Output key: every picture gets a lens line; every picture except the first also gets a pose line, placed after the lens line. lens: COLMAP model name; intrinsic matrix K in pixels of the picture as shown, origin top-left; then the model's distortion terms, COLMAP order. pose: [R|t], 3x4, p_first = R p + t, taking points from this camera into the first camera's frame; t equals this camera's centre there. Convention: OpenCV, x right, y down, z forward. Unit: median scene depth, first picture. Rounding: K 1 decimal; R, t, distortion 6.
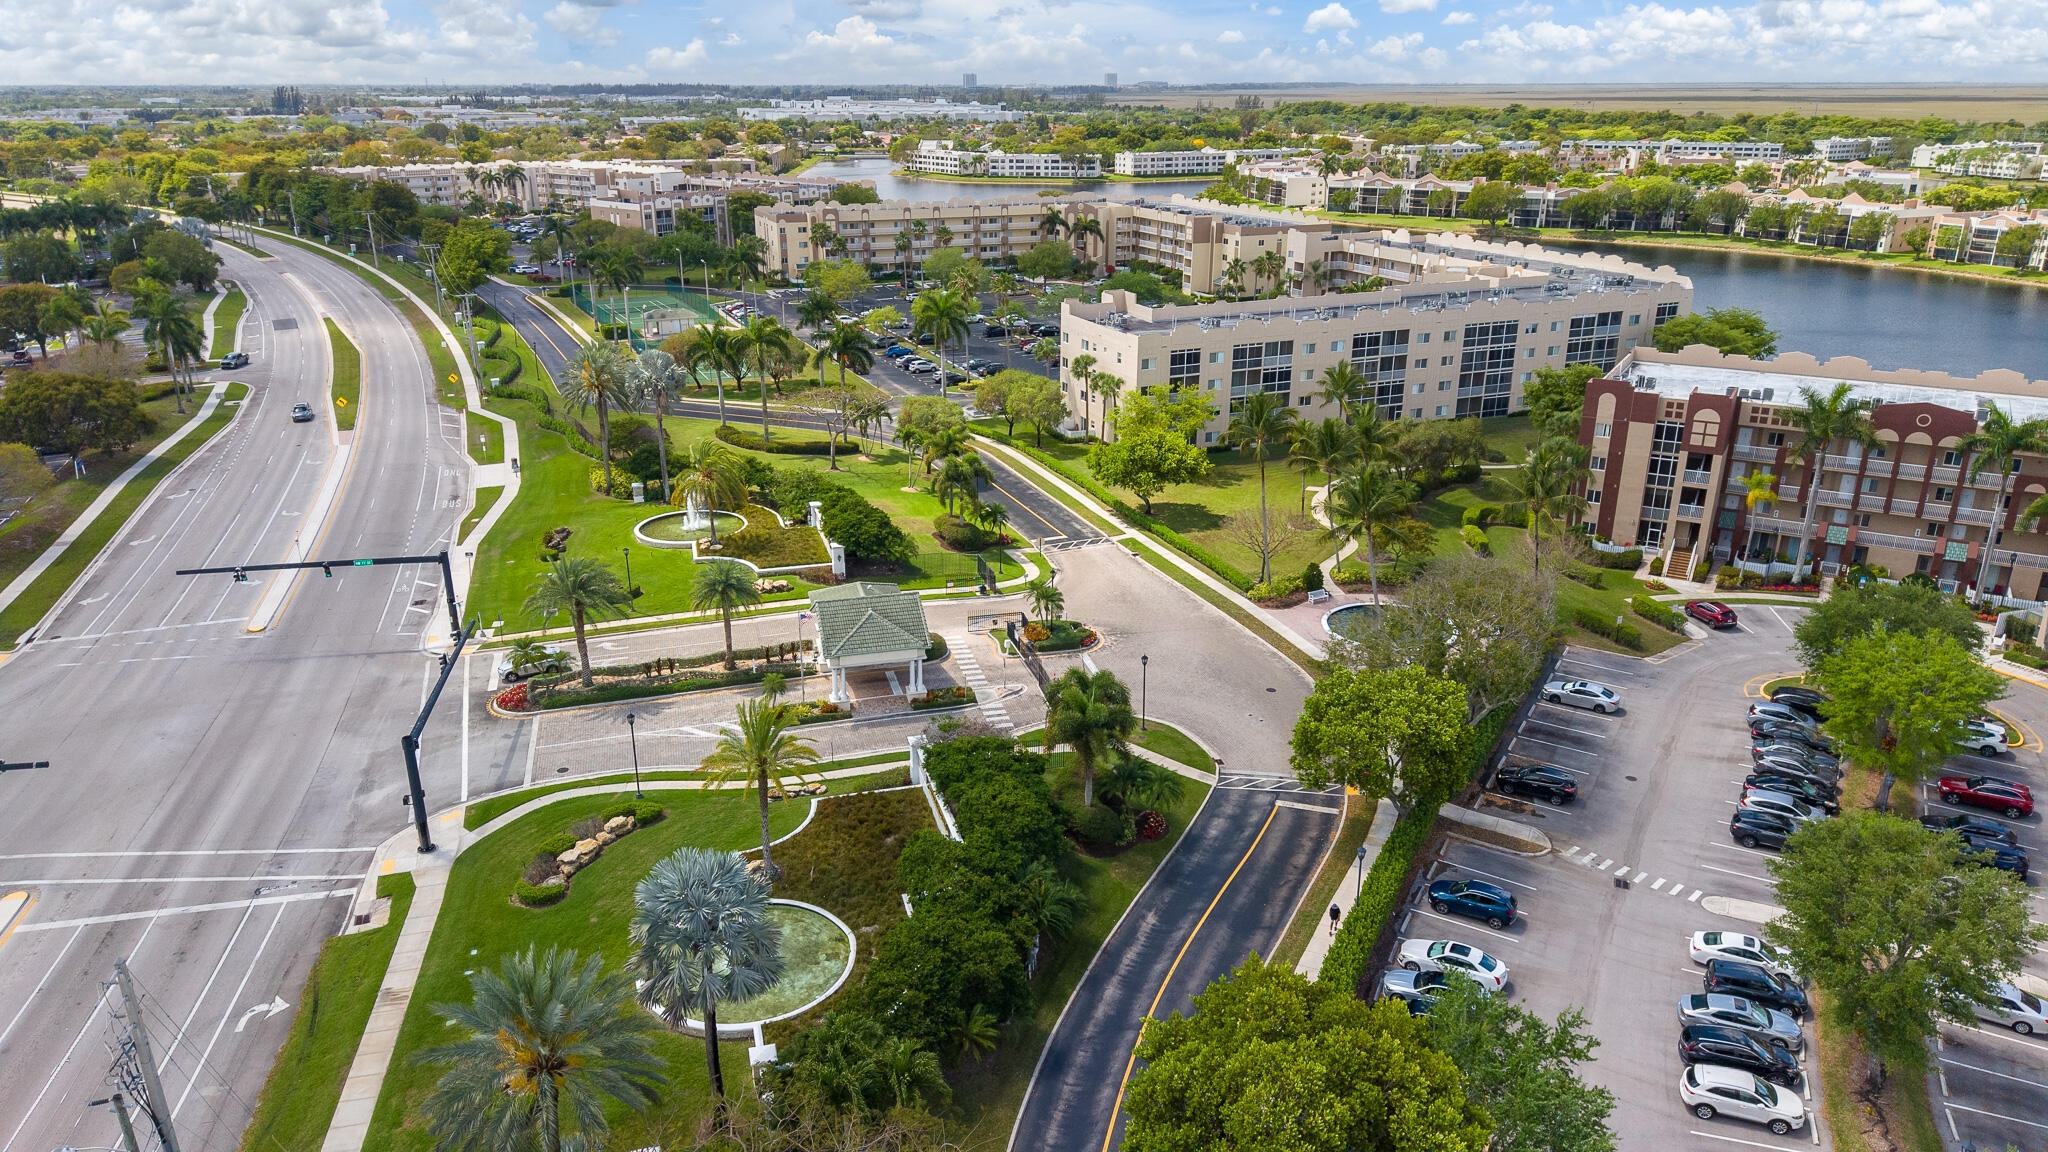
lens RADIAL K [[1350.6, 0, 1024.0], [0, 1350.6, 576.0], [0, 0, 1]] dist [0.084992, -0.097386]
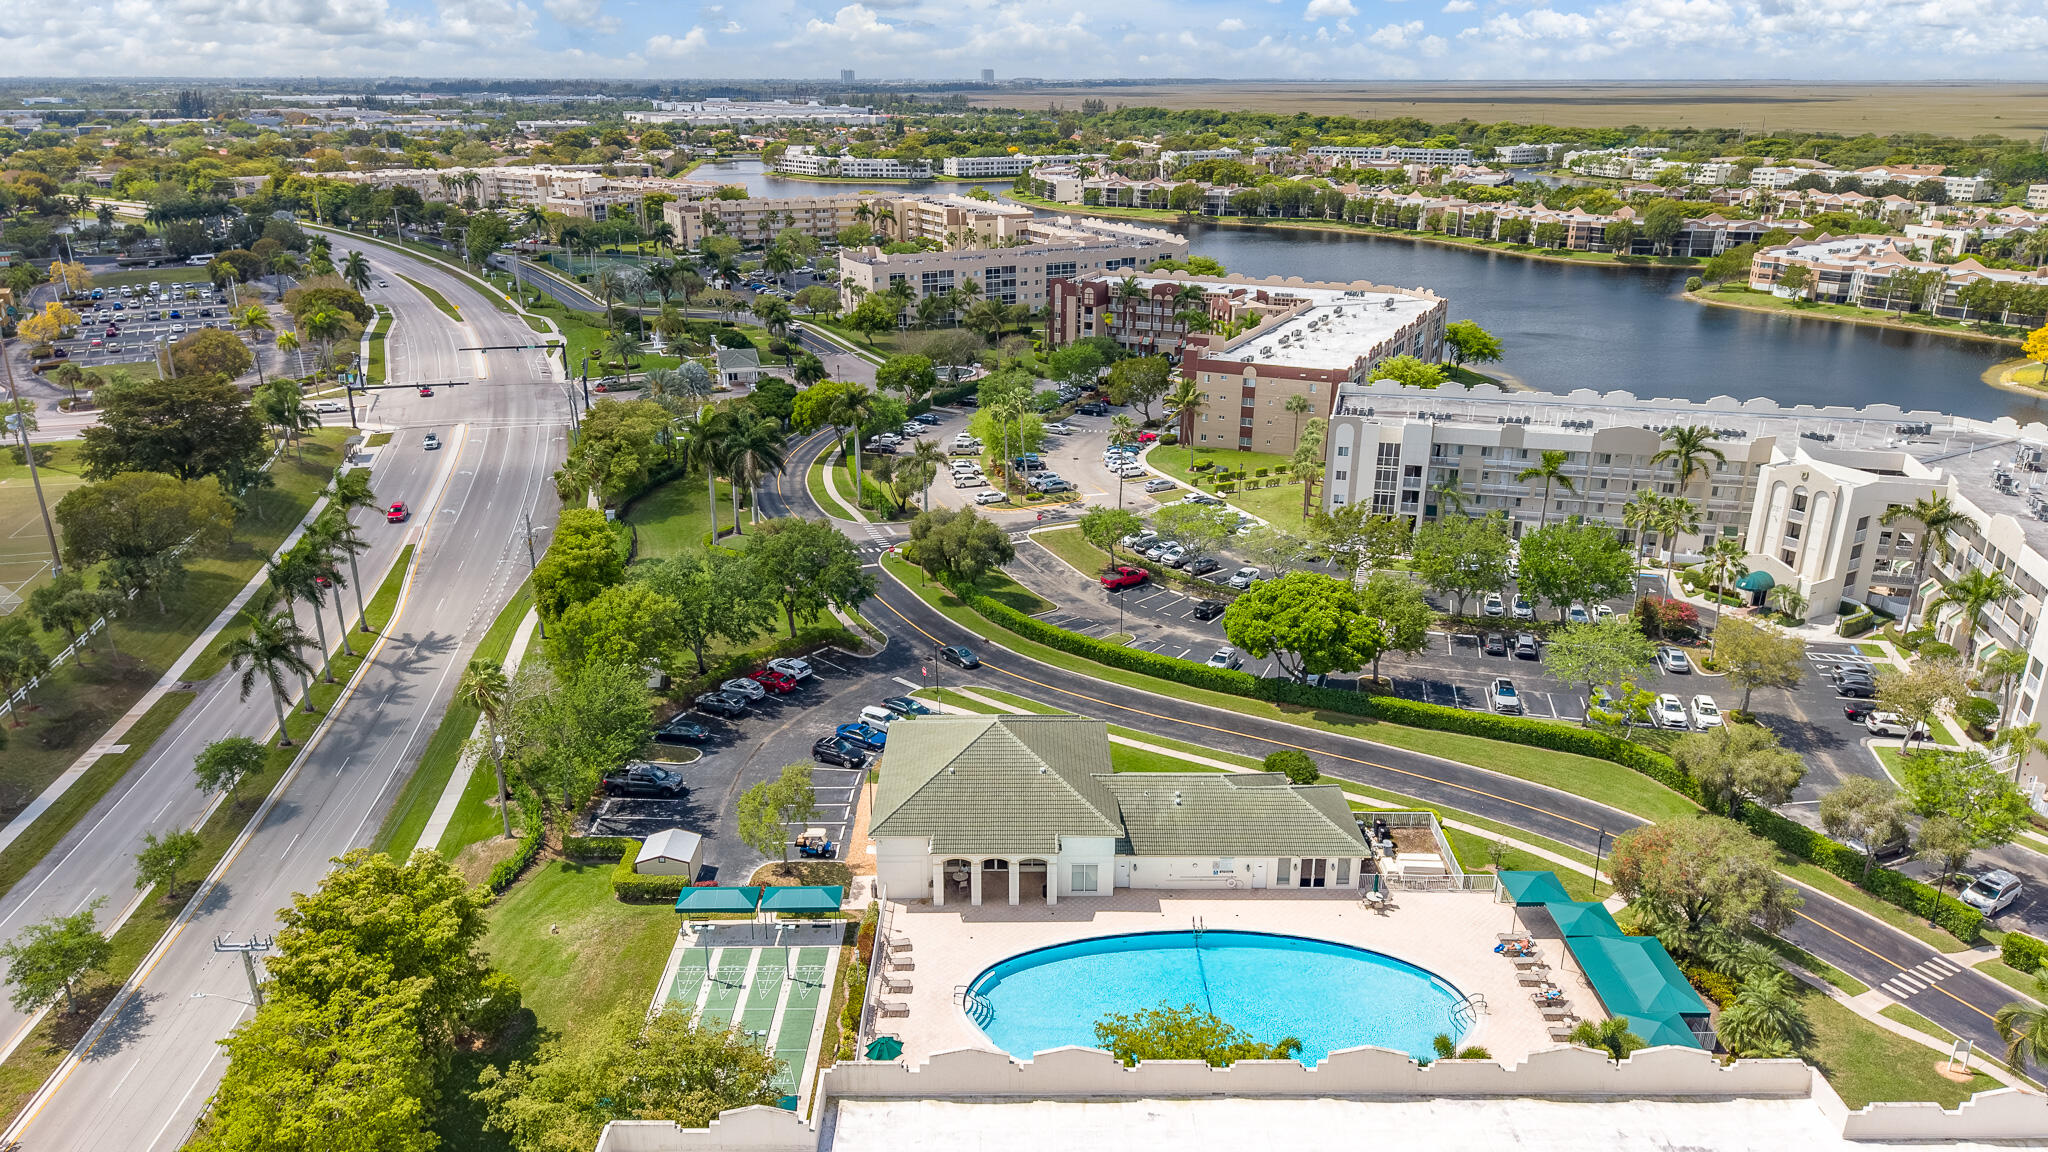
lens RADIAL K [[1350.6, 0, 1024.0], [0, 1350.6, 576.0], [0, 0, 1]] dist [0.084992, -0.097386]
pose [[0.996702, -0.026329, 0.076762, 0.049060], [0.025994, 0.999648, 0.005352, 0.097364], [-0.076876, -0.003339, 0.997035, -0.362255]]
